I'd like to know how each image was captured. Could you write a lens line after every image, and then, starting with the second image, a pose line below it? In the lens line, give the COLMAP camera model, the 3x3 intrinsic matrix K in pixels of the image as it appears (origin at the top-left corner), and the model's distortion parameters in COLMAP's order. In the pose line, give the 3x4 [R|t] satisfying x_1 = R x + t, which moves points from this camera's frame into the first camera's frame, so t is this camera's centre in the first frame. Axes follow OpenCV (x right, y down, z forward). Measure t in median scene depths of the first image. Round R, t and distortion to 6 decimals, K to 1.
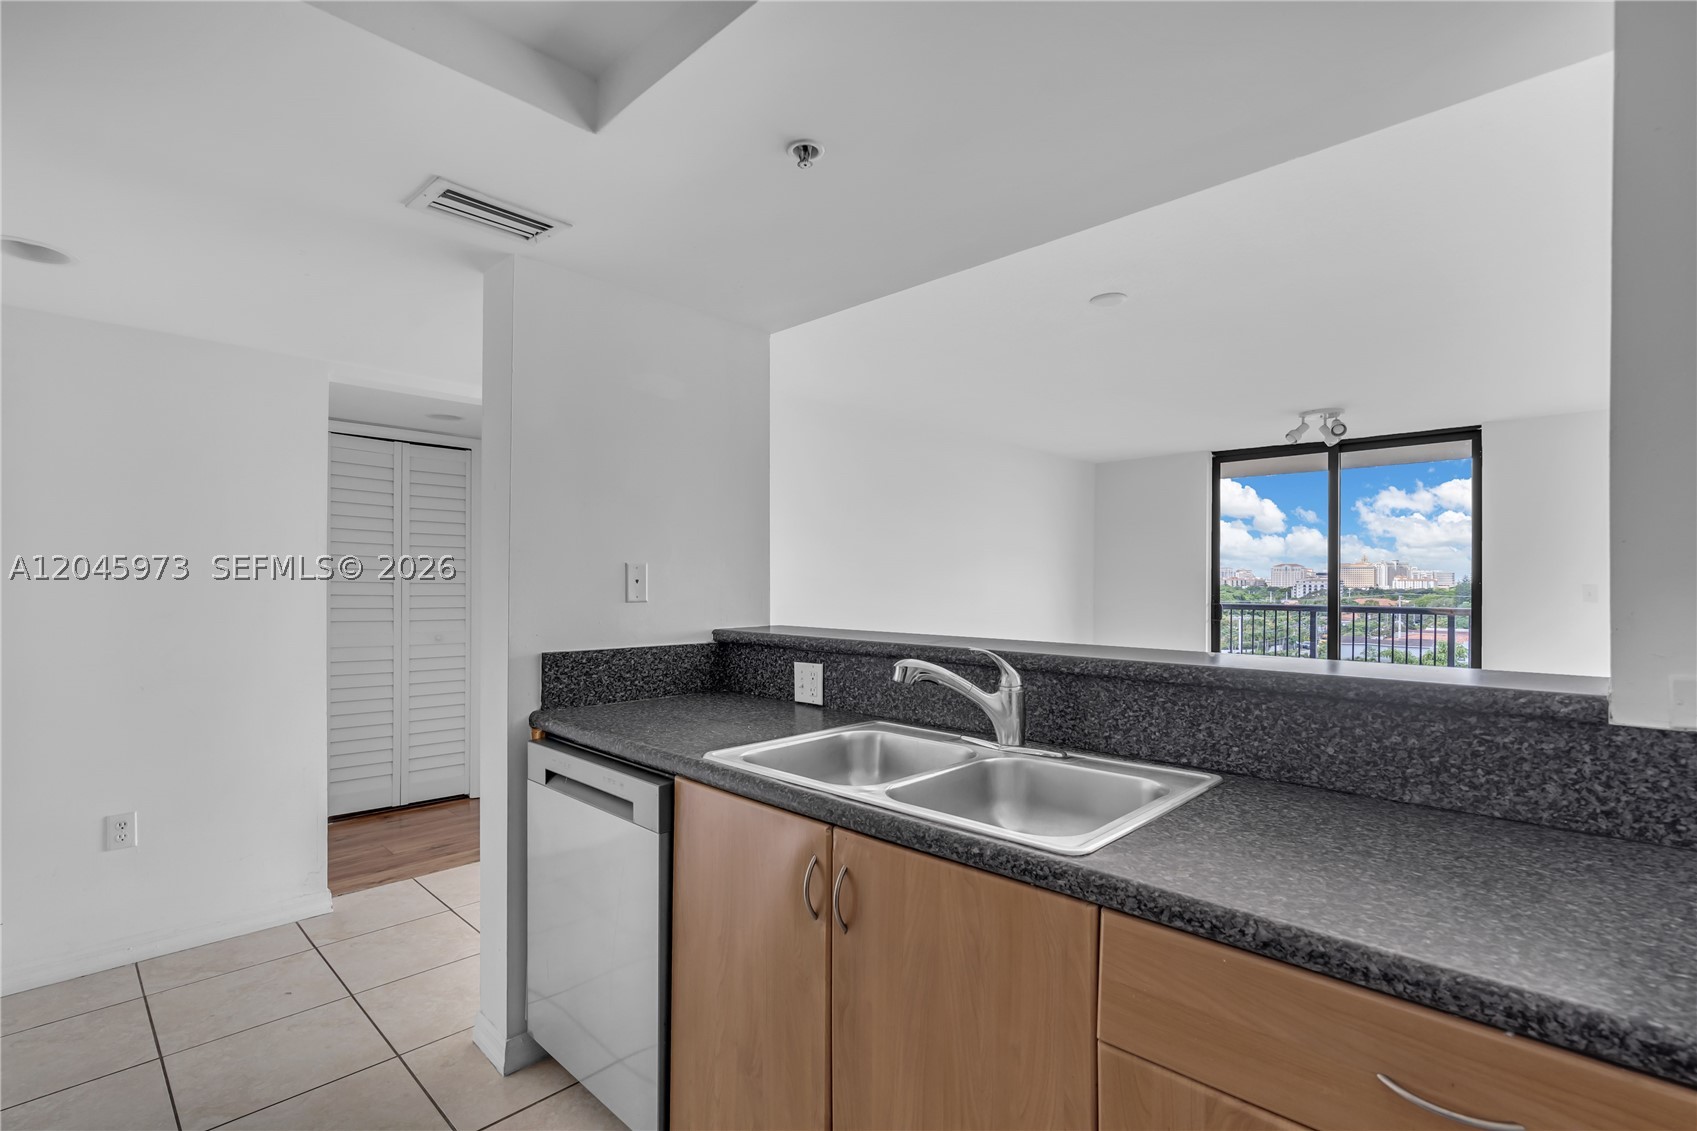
lens RADIAL K [[782.8, 0, 851.8], [0, 782.8, 581.3], [0, 0, 1]] dist [-0.001086, -0.000044]
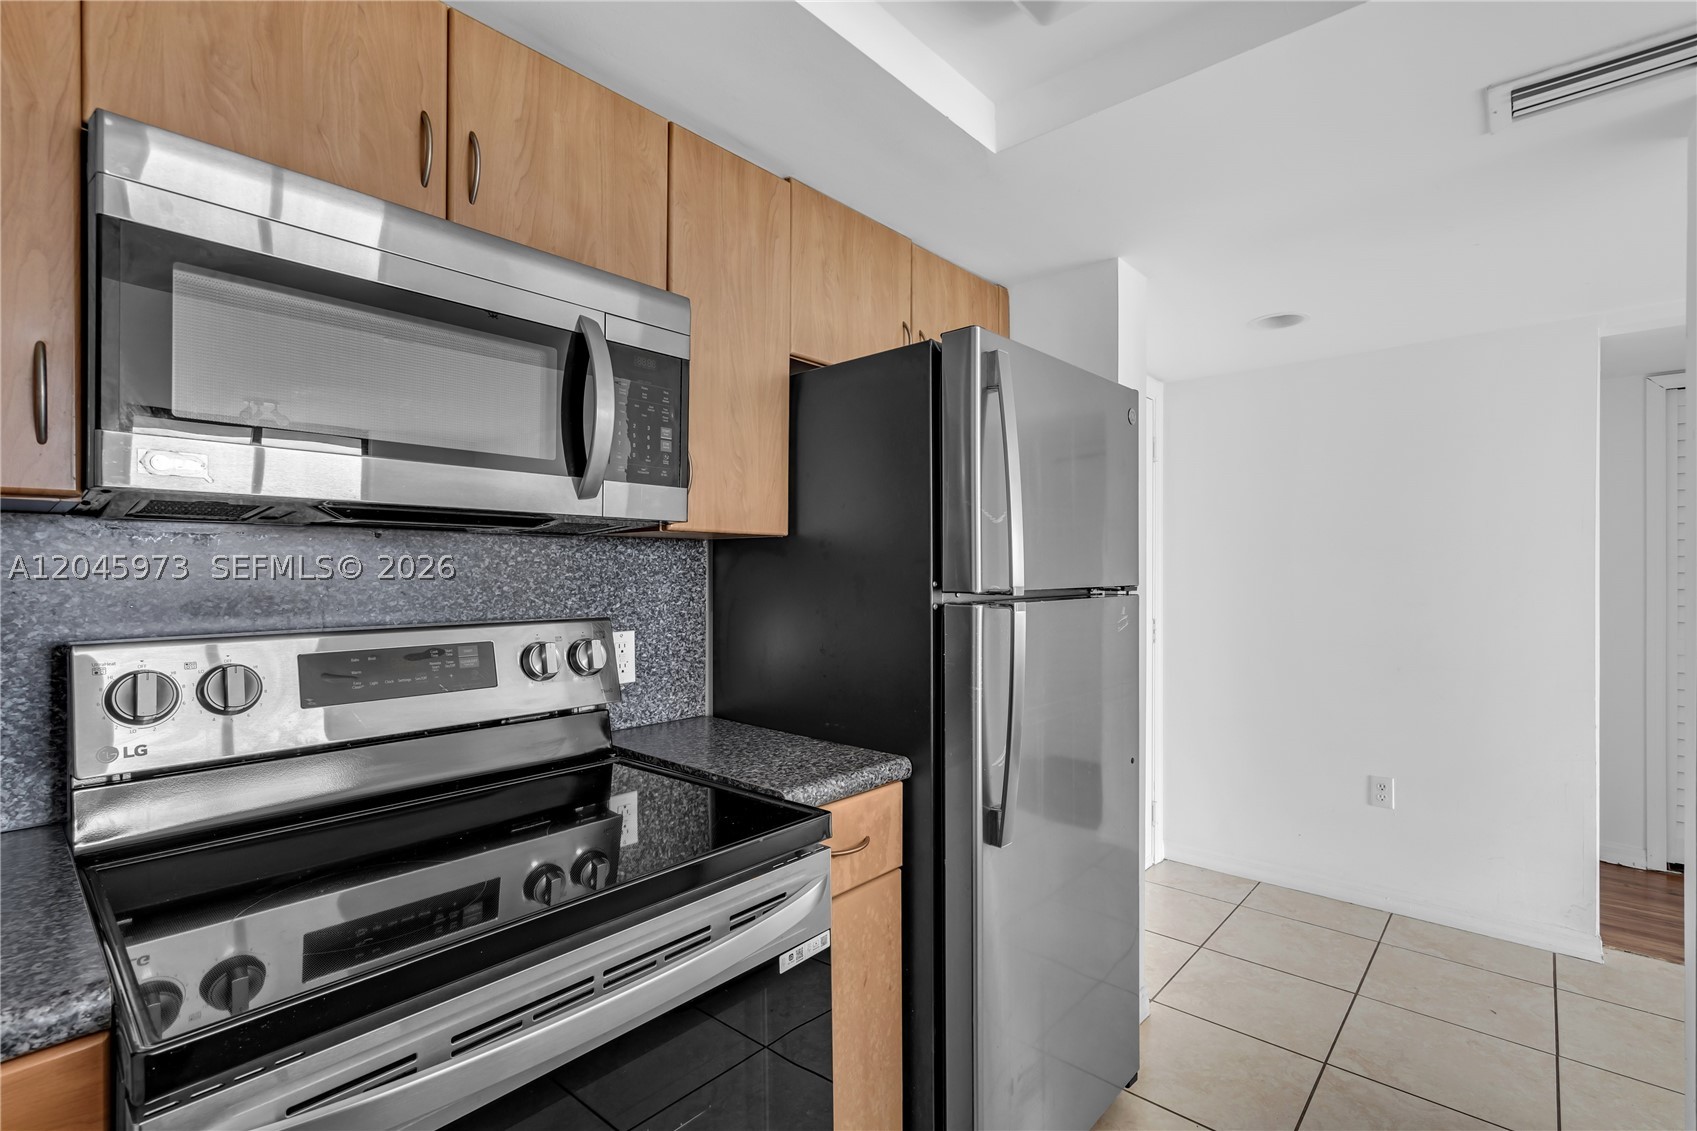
lens RADIAL K [[777.9, 0, 844.8], [0, 777.9, 573.4], [0, 0, 1]] dist [-0.001909, -0.000046]
pose [[0.029774, -0.001670, -0.999555, 0.177540], [0.000885, 0.999998, -0.001644, 0.001672], [0.999556, -0.000836, 0.029775, 0.184865]]
